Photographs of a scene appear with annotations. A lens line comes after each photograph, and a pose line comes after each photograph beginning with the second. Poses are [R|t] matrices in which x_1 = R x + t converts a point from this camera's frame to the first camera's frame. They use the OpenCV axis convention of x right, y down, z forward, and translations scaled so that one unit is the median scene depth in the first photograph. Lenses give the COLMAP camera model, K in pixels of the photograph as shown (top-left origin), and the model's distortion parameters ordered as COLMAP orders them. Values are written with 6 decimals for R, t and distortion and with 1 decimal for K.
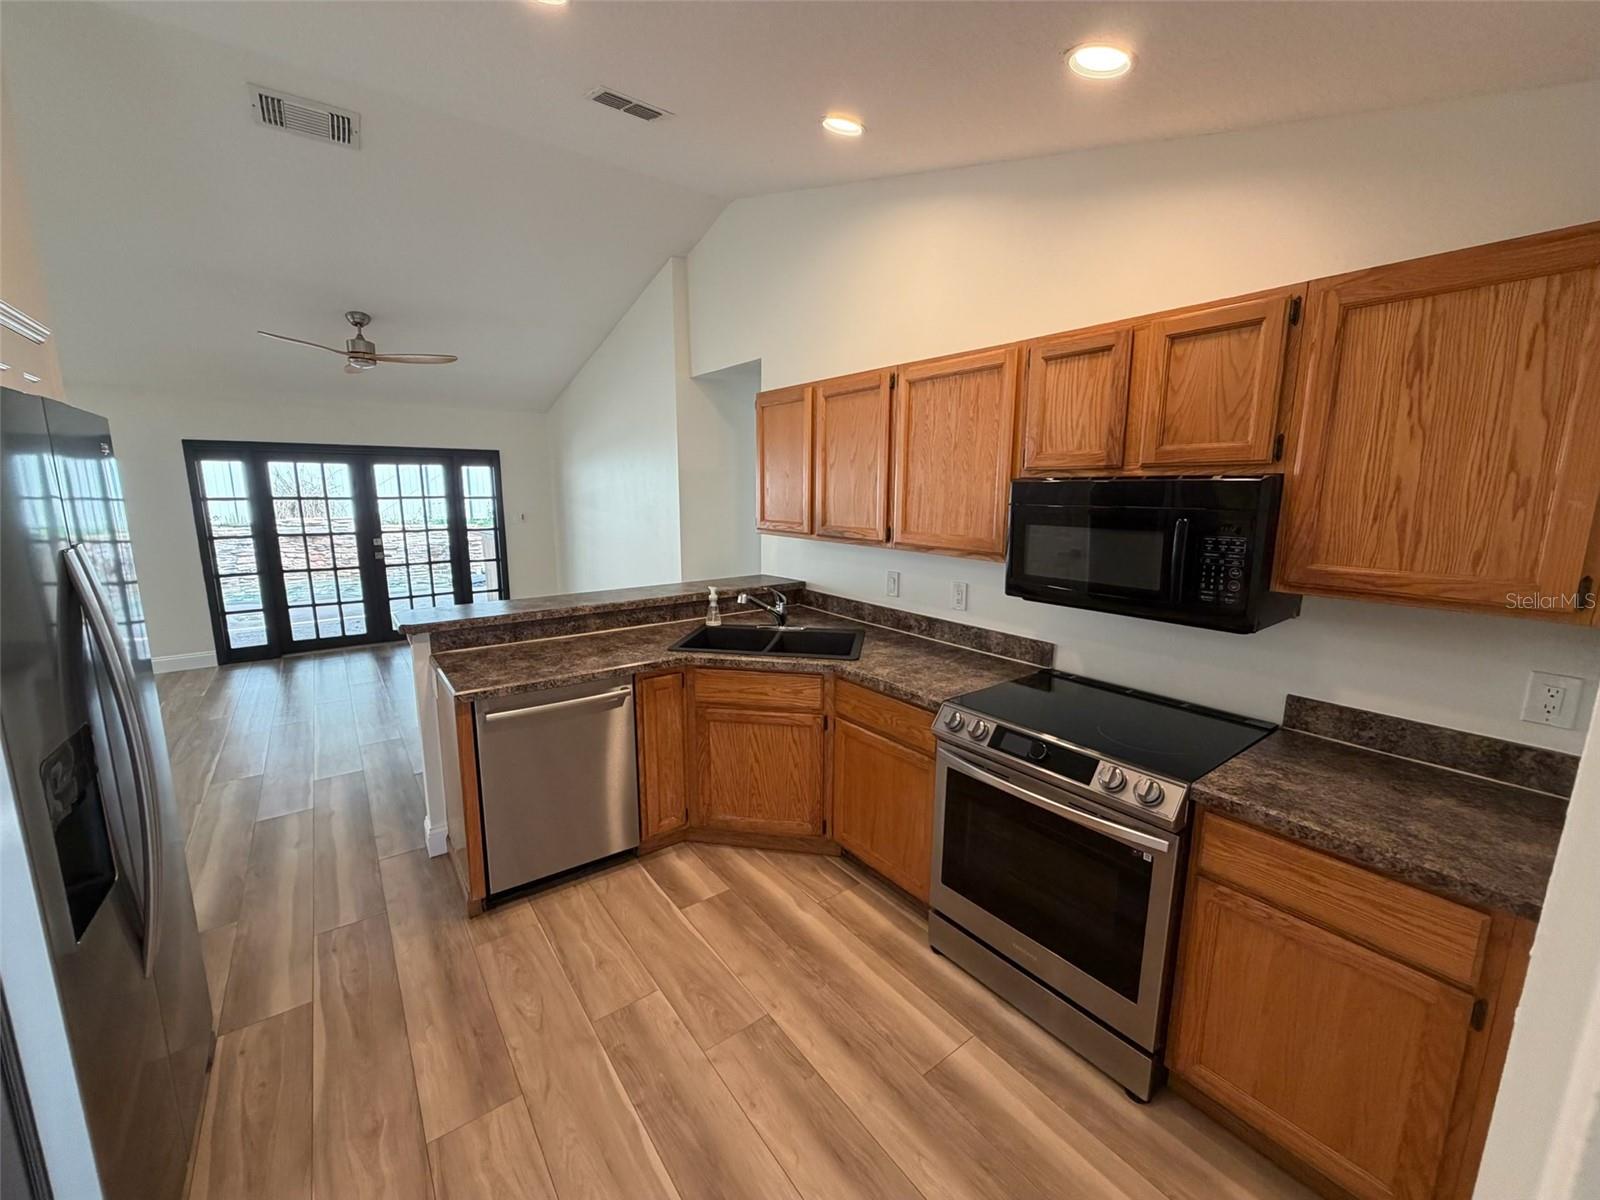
lens RADIAL K [[636.8, 0, 800.2], [0, 636.8, 598.8], [0, 0, 1]] dist [0.002440, -0.000011]
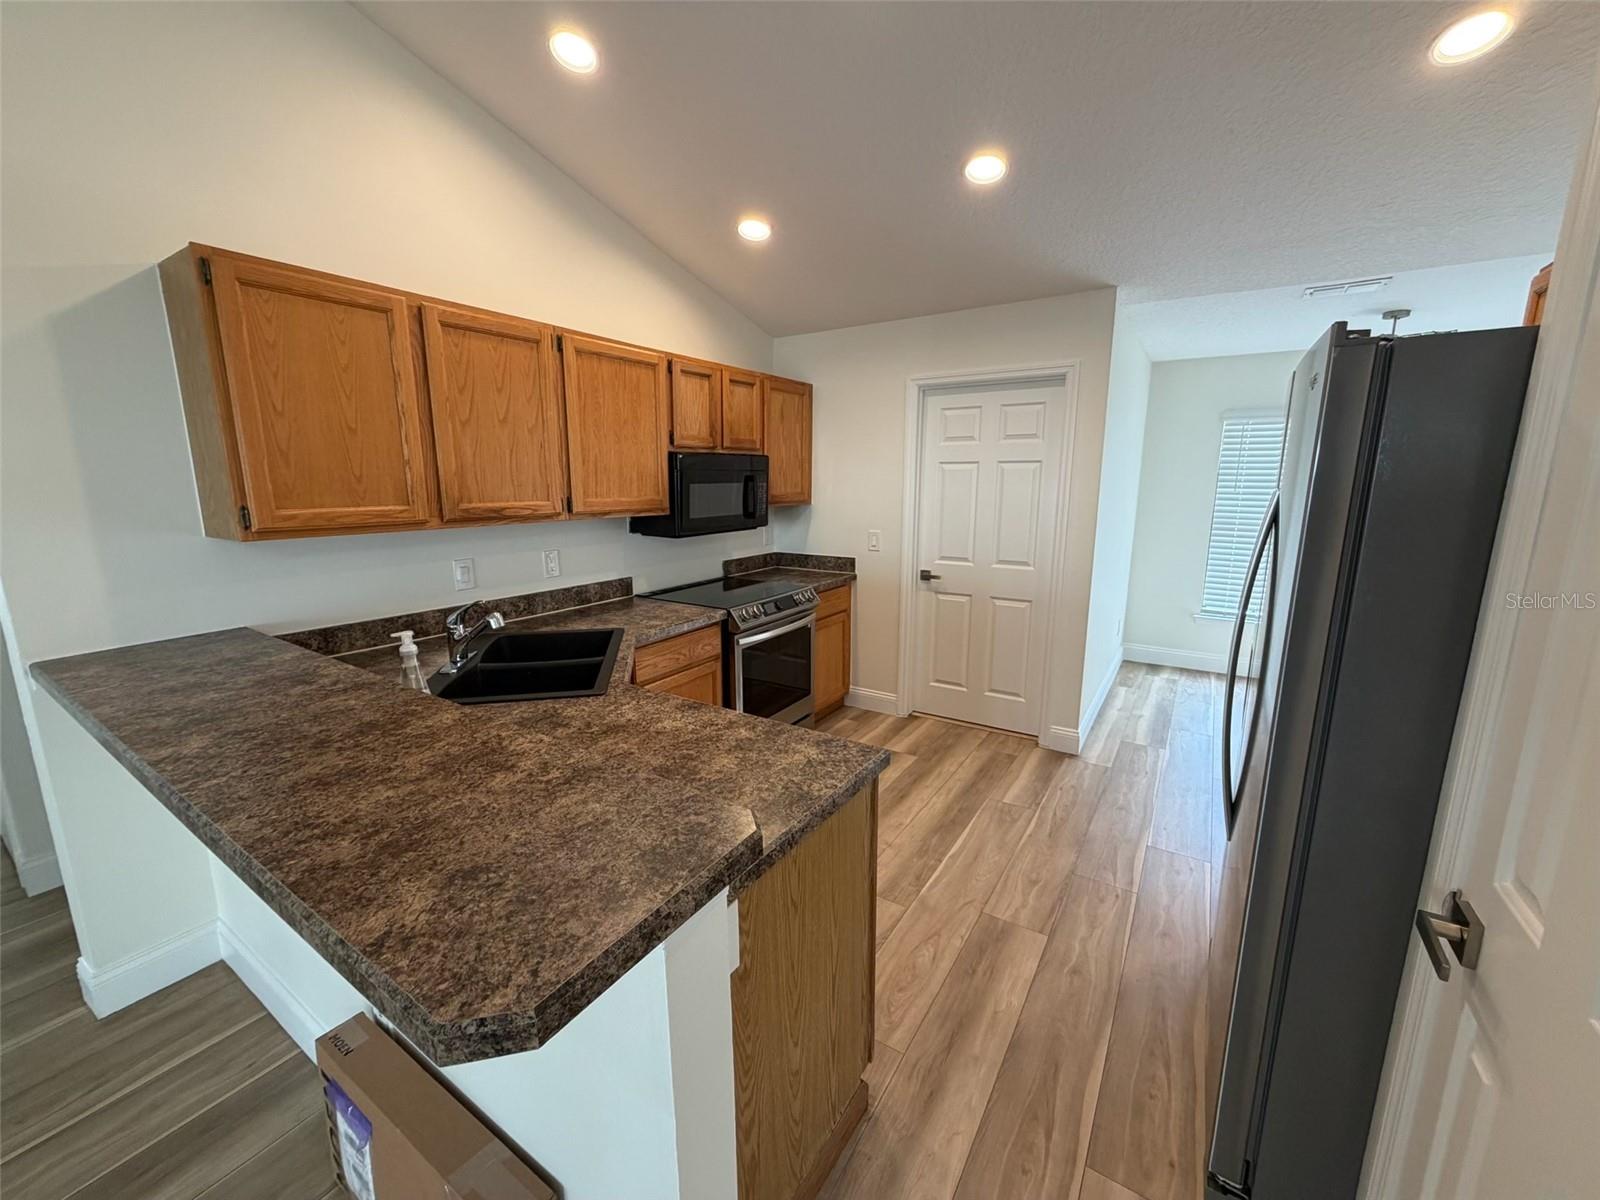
lens RADIAL K [[636.8, 0, 793.1], [0, 636.8, 593.2], [0, 0, 1]] dist [0.002440, -0.000011]
pose [[-0.340859, -0.175926, 0.923507, -1.187959], [0.161718, 0.956719, 0.241942, -0.204220], [-0.926101, 0.231816, -0.297656, 1.354016]]
